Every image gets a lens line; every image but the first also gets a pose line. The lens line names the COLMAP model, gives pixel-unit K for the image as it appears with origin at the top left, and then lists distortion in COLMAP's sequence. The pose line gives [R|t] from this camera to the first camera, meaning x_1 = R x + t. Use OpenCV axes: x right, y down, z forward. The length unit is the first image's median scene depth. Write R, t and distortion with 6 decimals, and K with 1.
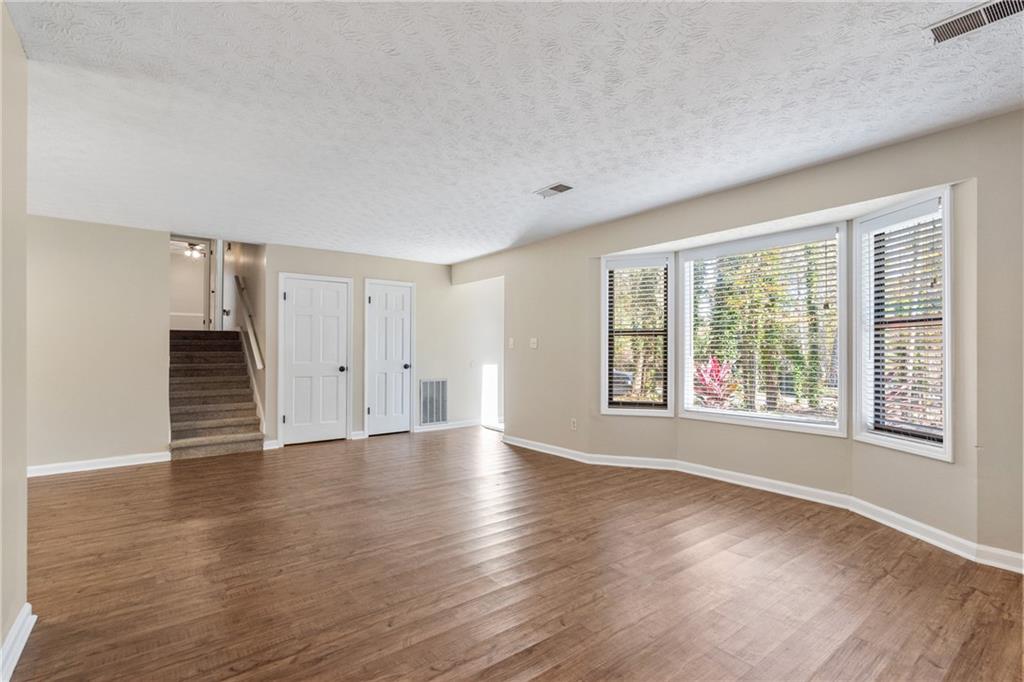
lens RADIAL K [[487.5, 0, 510.8], [0, 487.5, 345.4], [0, 0, 1]] dist [0.002579, 0.000040]
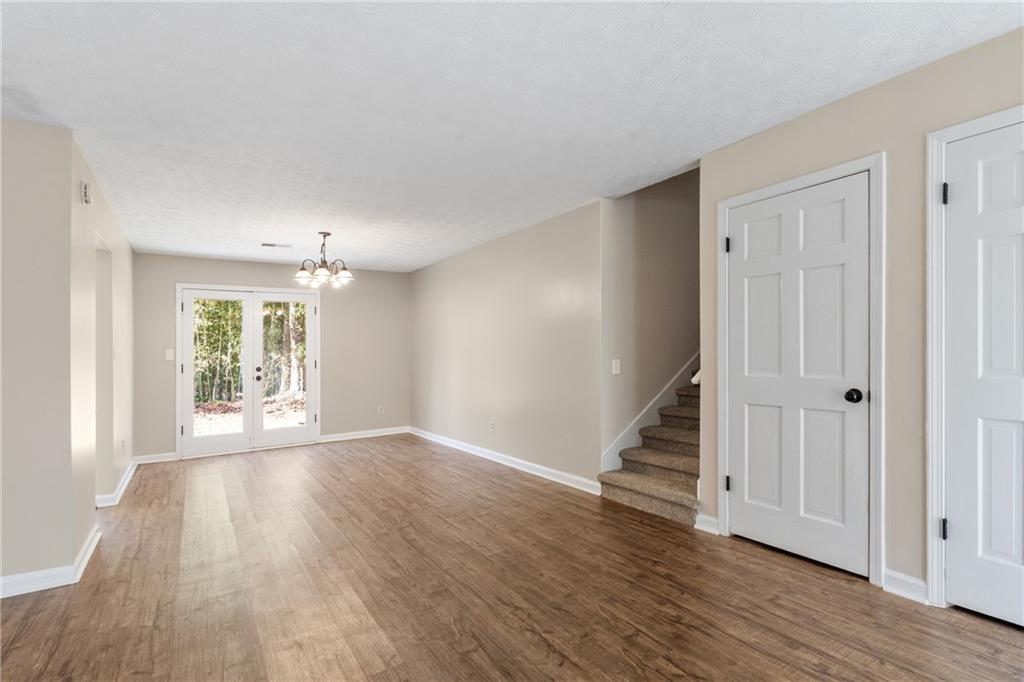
lens RADIAL K [[487.5, 0, 505.4], [0, 487.5, 355.8], [0, 0, 1]] dist [0.002579, 0.000040]
pose [[-0.060682, 0.003545, -0.998151, 0.078327], [0.026977, 0.999634, 0.001911, 0.010166], [0.997792, -0.026811, -0.060756, 0.963621]]
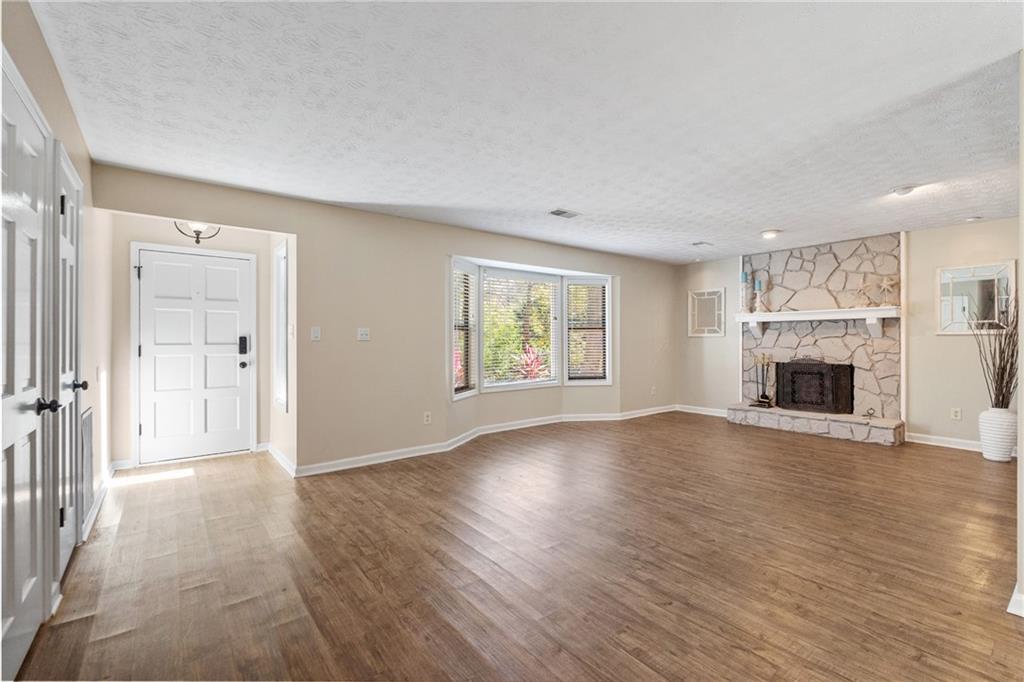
lens RADIAL K [[456.2, 0, 511.1], [0, 456.2, 340.1], [0, 0, 1]] dist [-0.004695, -0.000125]
pose [[-0.027583, 0.003468, 0.999613, -0.830611], [-0.002114, 0.999992, -0.003528, 0.009046], [-0.999617, -0.002211, -0.027576, 0.906493]]
